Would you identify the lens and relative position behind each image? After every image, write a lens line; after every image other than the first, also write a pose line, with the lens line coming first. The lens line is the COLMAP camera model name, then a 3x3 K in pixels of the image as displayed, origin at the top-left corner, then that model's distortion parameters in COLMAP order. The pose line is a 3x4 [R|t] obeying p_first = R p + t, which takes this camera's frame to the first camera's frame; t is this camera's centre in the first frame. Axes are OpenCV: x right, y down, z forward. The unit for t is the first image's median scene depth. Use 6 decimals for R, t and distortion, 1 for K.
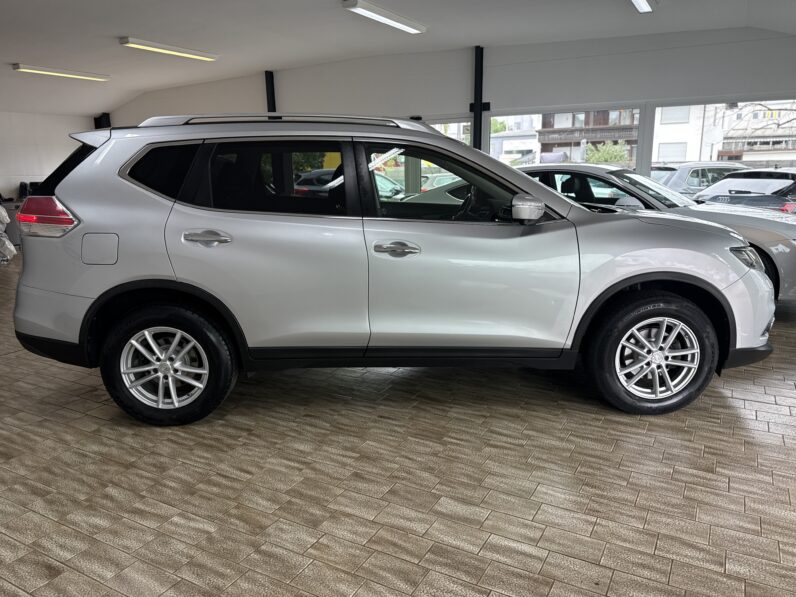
lens RADIAL K [[587.7, 0, 354.9], [0, 587.7, 297.4], [0, 0, 1]] dist [0.126616, -0.189933]
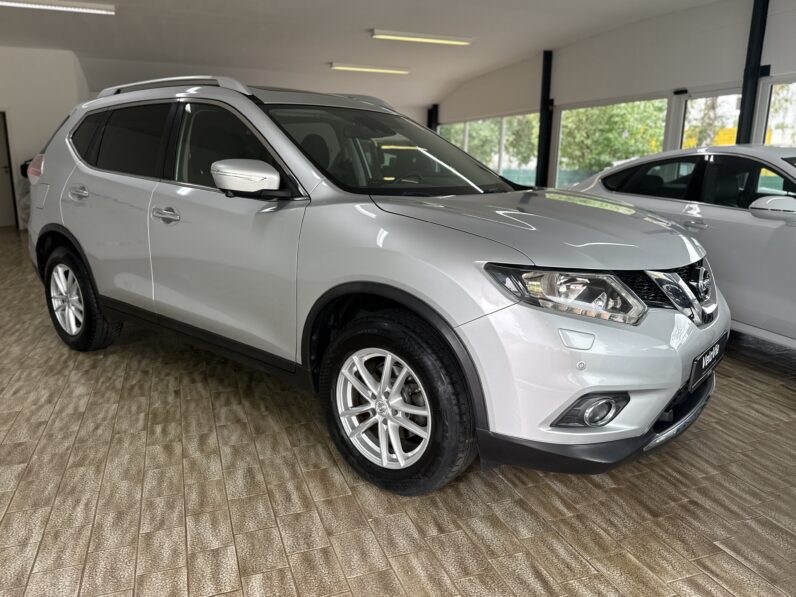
lens RADIAL K [[577.9, 0, 398.0], [0, 577.9, 298.5], [0, 0, 1]] dist [-0.010952, -0.002852]
pose [[0.778111, 0.169240, -0.604898, 0.928513], [-0.159139, 0.984714, 0.070797, -0.072820], [0.607633, 0.041175, 0.793150, 0.509090]]
